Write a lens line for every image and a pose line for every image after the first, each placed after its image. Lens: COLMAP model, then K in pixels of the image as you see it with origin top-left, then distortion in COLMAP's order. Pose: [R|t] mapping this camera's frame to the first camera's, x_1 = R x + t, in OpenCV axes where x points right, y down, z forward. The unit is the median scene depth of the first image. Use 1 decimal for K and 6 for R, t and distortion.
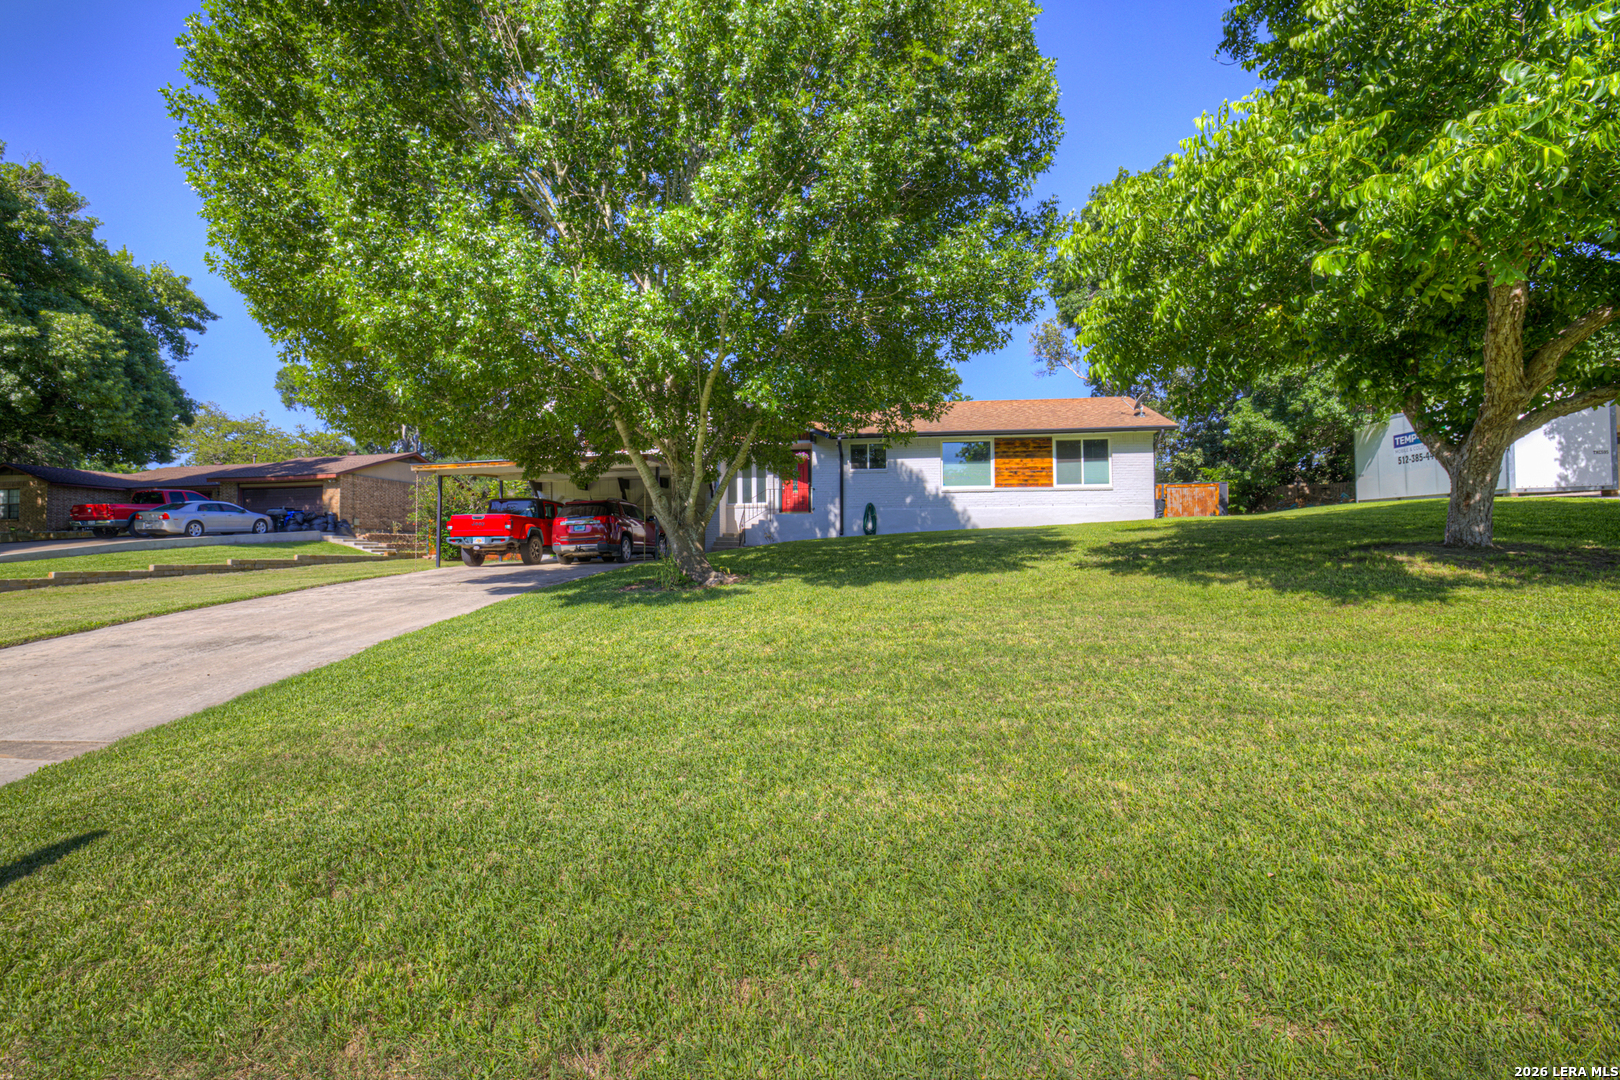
lens RADIAL K [[707.7, 0, 804.1], [0, 707.7, 560.4], [0, 0, 1]] dist [0.014409, -0.000012]
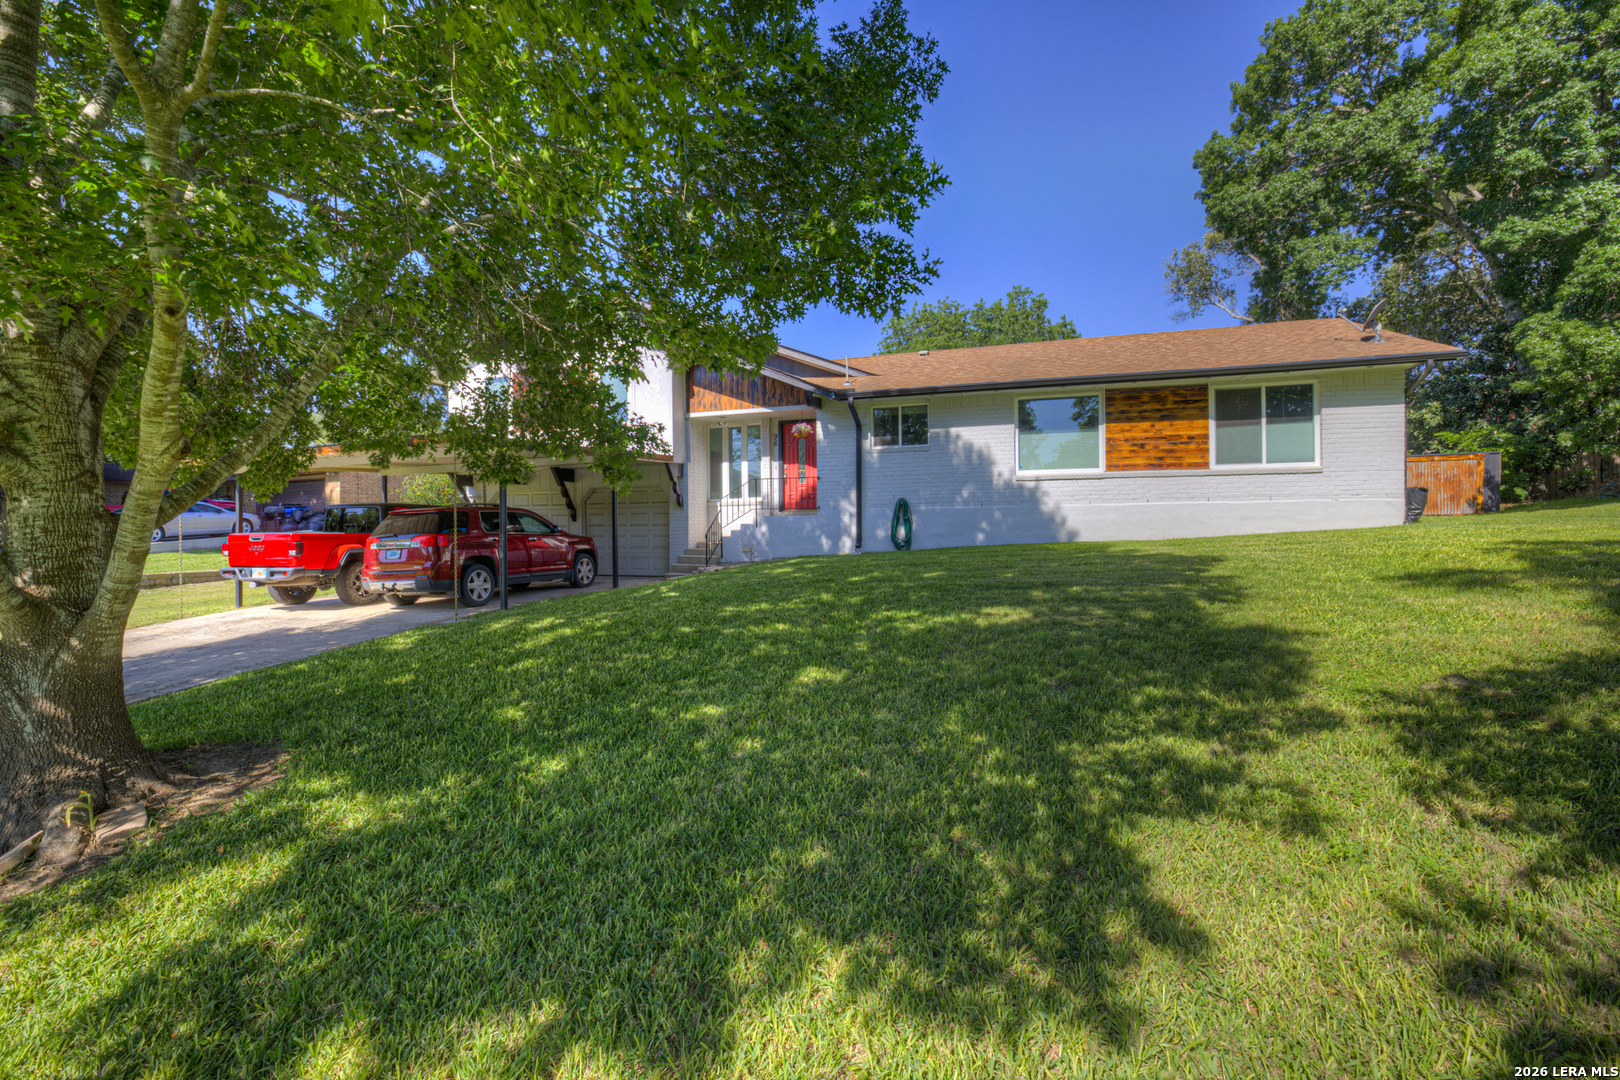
lens RADIAL K [[685.8, 0, 804.3], [0, 685.8, 538.3], [0, 0, 1]] dist [-0.001300, -0.000155]
pose [[0.984508, -0.001831, -0.175328, 0.113053], [0.002899, 0.999979, 0.005835, -0.047455], [0.175313, -0.006253, 0.984493, 0.361044]]
